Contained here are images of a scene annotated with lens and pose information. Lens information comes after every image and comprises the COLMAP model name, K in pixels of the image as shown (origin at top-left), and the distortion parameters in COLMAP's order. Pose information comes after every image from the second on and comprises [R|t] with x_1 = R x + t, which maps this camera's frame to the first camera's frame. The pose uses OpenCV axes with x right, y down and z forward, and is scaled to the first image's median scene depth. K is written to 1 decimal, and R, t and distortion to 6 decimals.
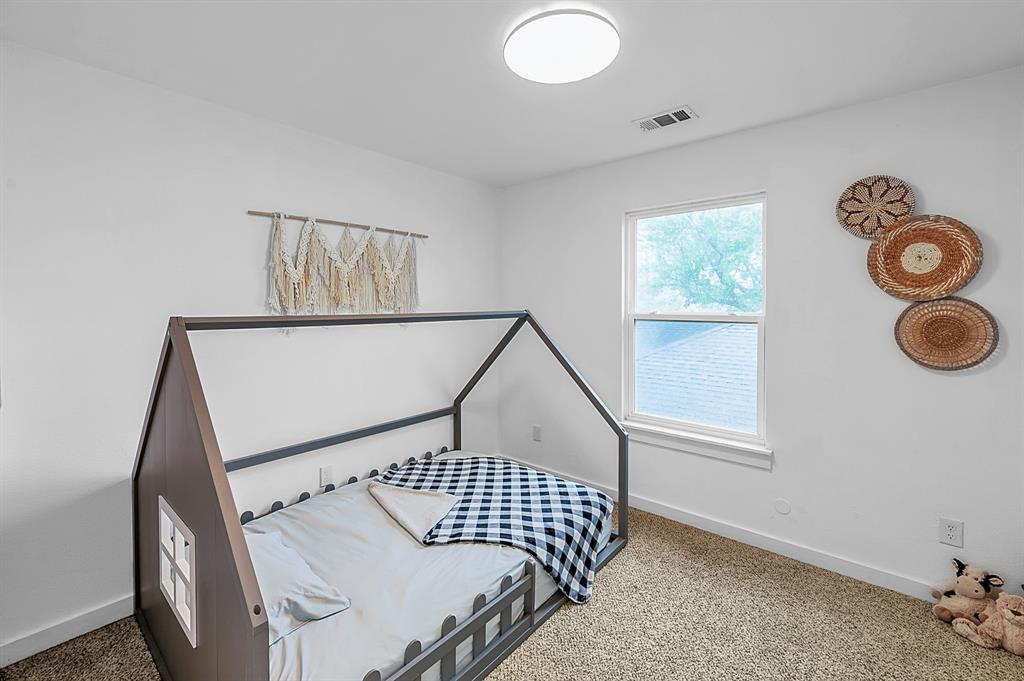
lens RADIAL K [[439.4, 0, 511.0], [0, 439.4, 313.6], [0, 0, 1]] dist [-0.000910, -0.000163]
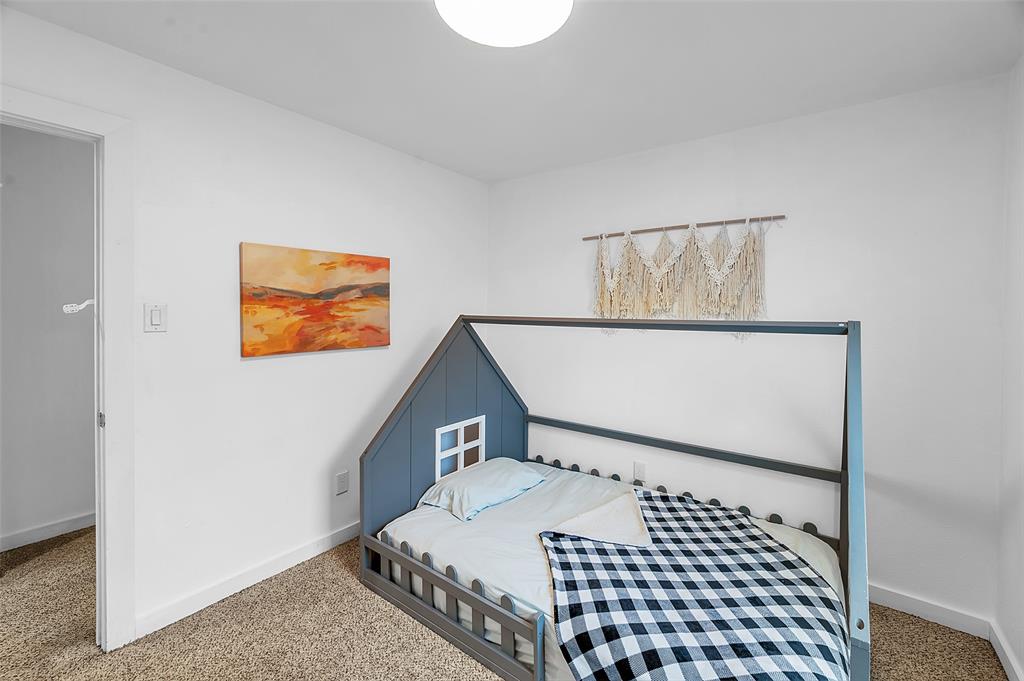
lens RADIAL K [[439.4, 0, 511.0], [0, 439.4, 313.6], [0, 0, 1]] dist [-0.000910, -0.000163]
pose [[0.046268, 0.011429, -0.998864, 0.599488], [-0.029087, 0.999526, 0.010089, -0.012043], [0.998506, 0.028587, 0.046578, 0.611935]]
